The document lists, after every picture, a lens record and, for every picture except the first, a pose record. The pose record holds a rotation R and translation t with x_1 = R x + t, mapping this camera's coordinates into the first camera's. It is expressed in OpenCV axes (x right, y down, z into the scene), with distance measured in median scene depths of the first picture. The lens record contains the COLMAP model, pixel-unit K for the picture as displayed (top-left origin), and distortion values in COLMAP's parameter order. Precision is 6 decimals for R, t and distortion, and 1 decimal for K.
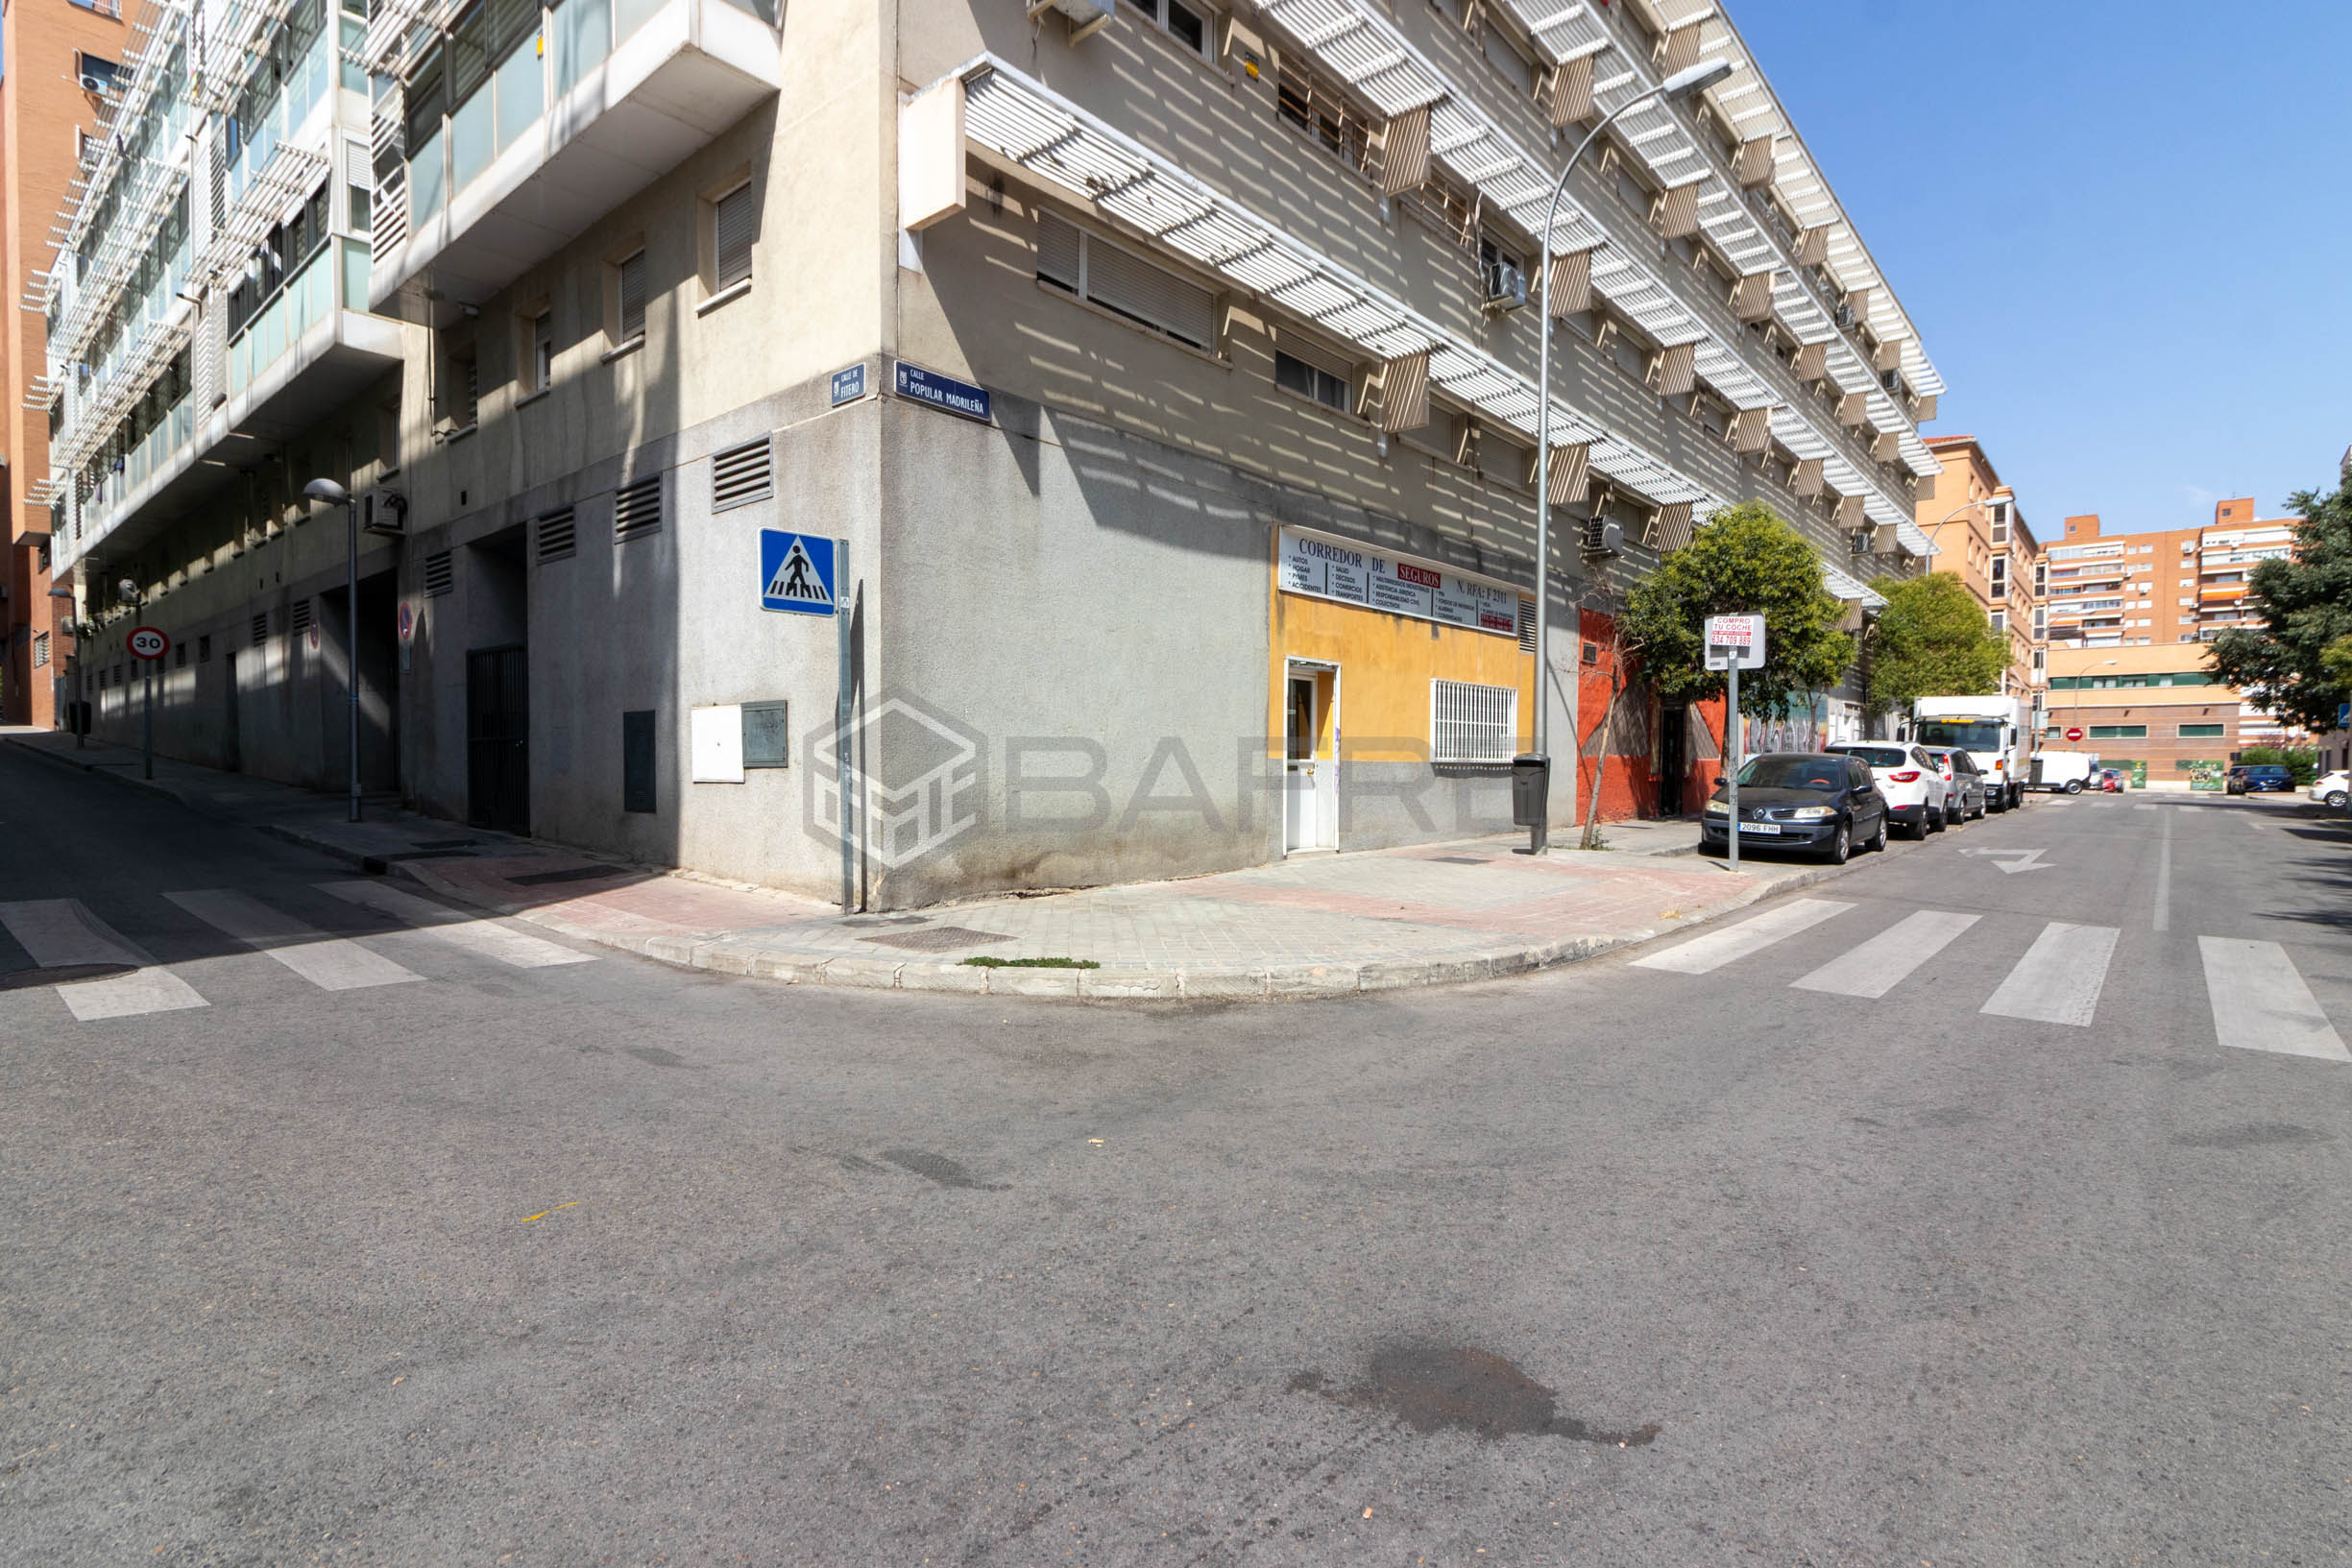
lens RADIAL K [[1160.2, 0, 1170.4], [0, 1160.2, 799.7], [0, 0, 1]] dist [-0.004598, -0.000042]
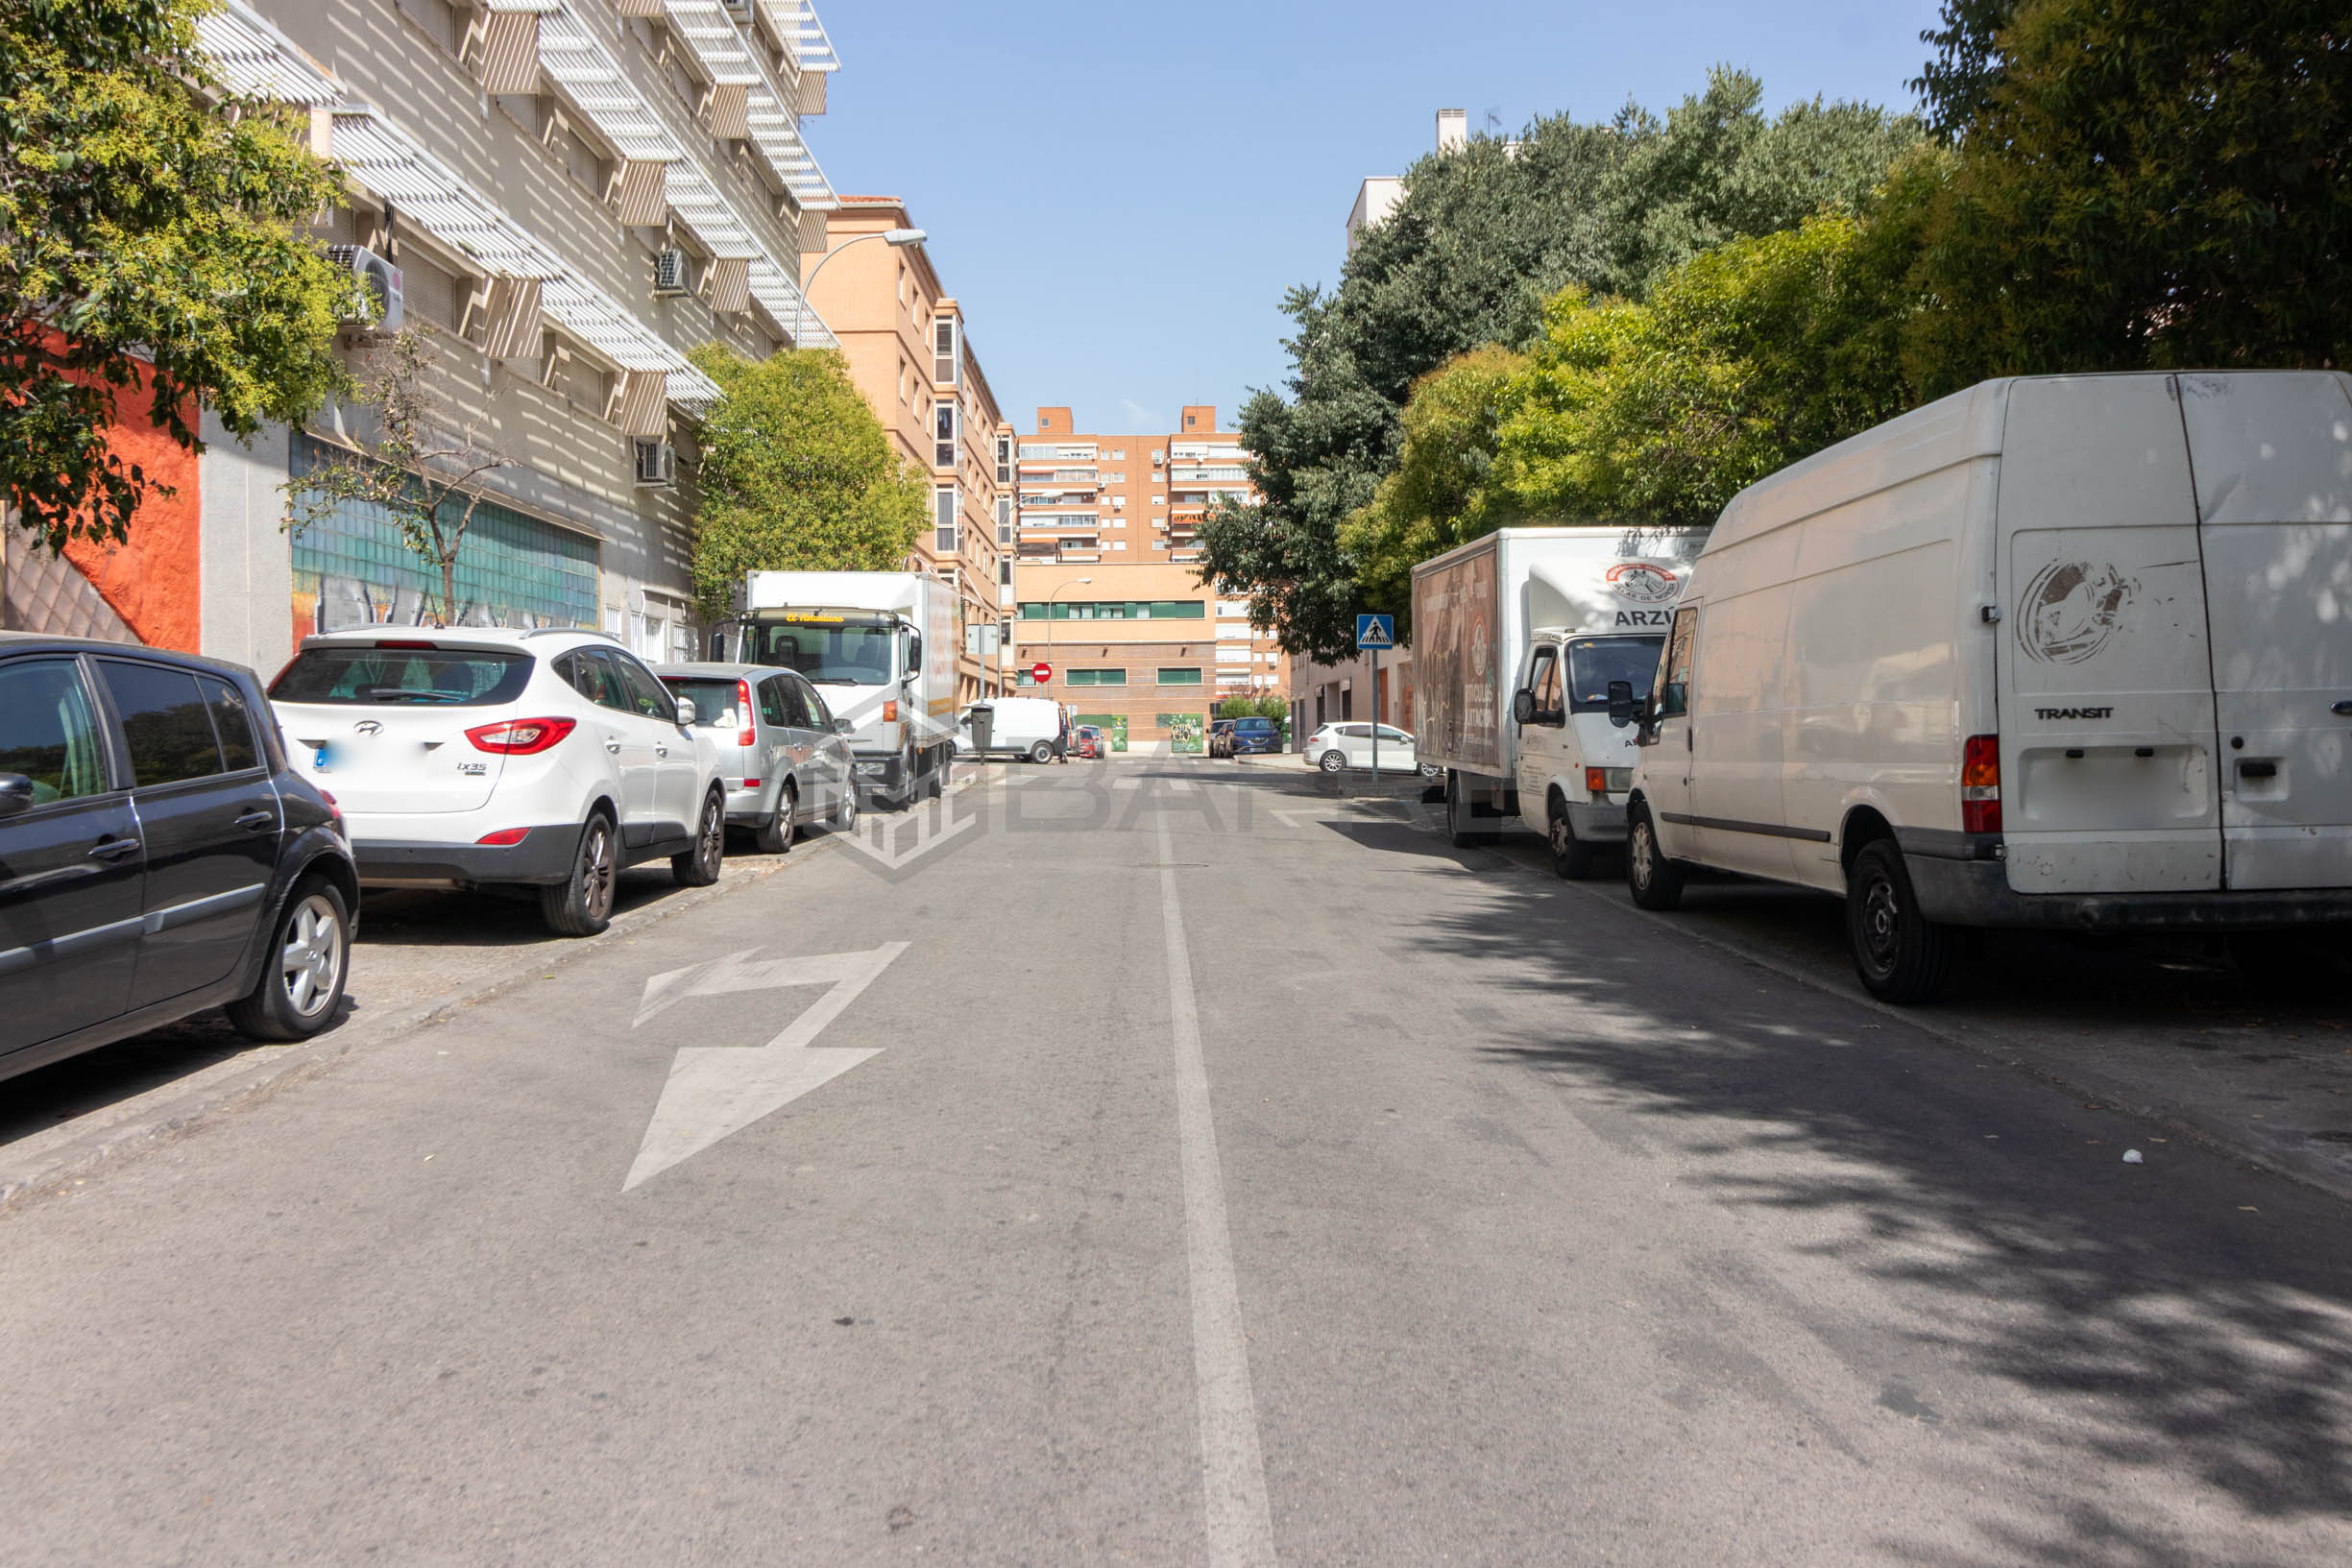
lens RADIAL K [[1839.7, 0, 1175.5], [0, 1839.7, 780.5], [0, 0, 1]] dist [-0.002548, -0.014706]
pose [[0.747011, -0.028491, 0.664201, 0.233974], [0.029951, 0.999509, 0.009190, -0.003708], [-0.664137, 0.013028, 0.747498, 0.277155]]
